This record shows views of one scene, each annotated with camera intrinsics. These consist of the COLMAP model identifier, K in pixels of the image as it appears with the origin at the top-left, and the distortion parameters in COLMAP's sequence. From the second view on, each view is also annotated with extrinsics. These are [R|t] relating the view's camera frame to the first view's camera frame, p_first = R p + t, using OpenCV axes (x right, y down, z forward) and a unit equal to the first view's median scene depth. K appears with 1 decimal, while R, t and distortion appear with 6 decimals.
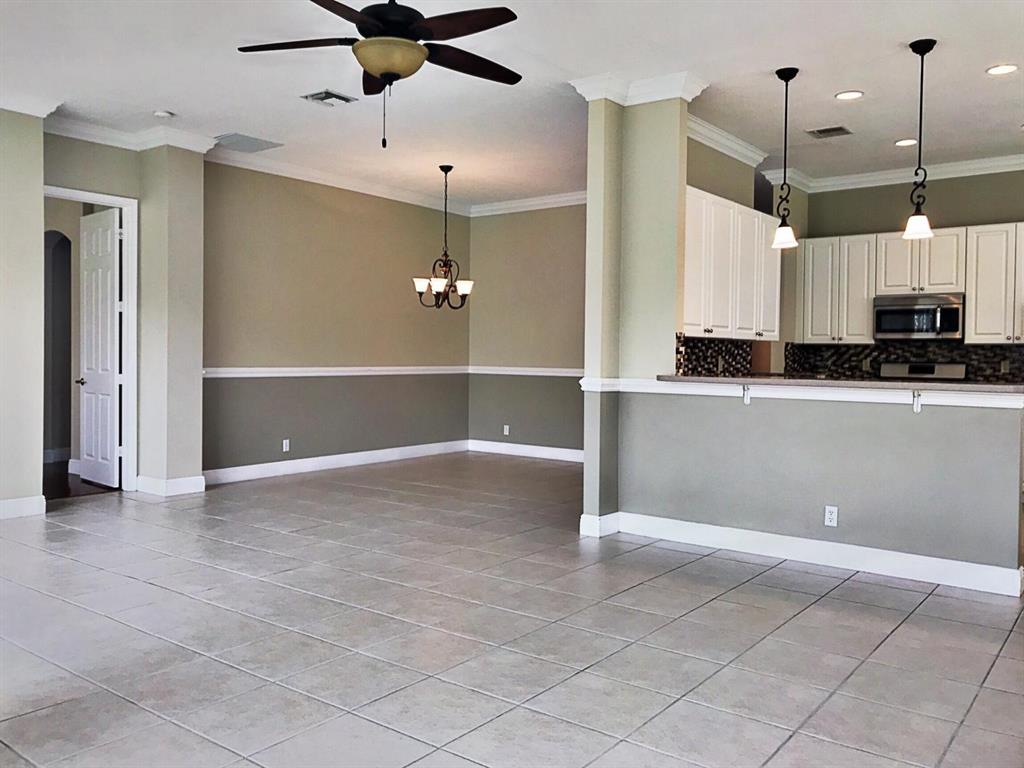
lens RADIAL K [[840.5, 0, 507.8], [0, 840.5, 367.9], [0, 0, 1]] dist [0.044774, -0.047425]
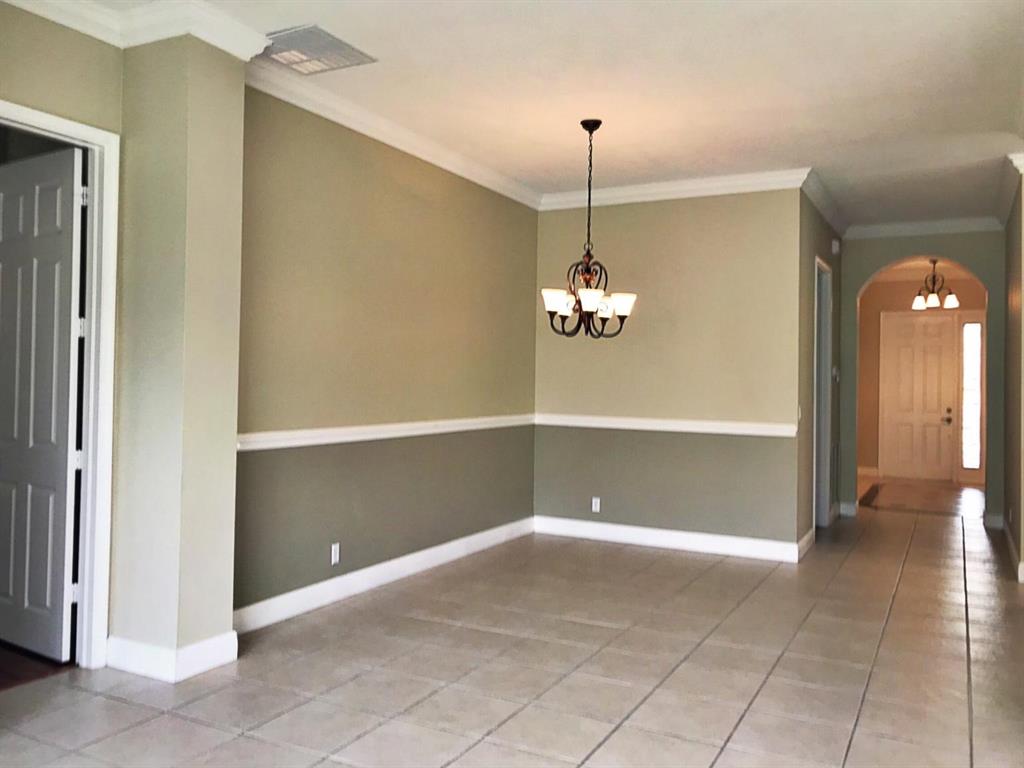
lens RADIAL K [[843.6, 0, 507.1], [0, 843.6, 367.2], [0, 0, 1]] dist [0.092867, -0.149161]
pose [[0.984667, 0.007558, 0.174281, -0.270709], [-0.002475, 0.999566, -0.029362, -0.029677], [-0.174427, 0.028480, 0.984258, 0.390604]]
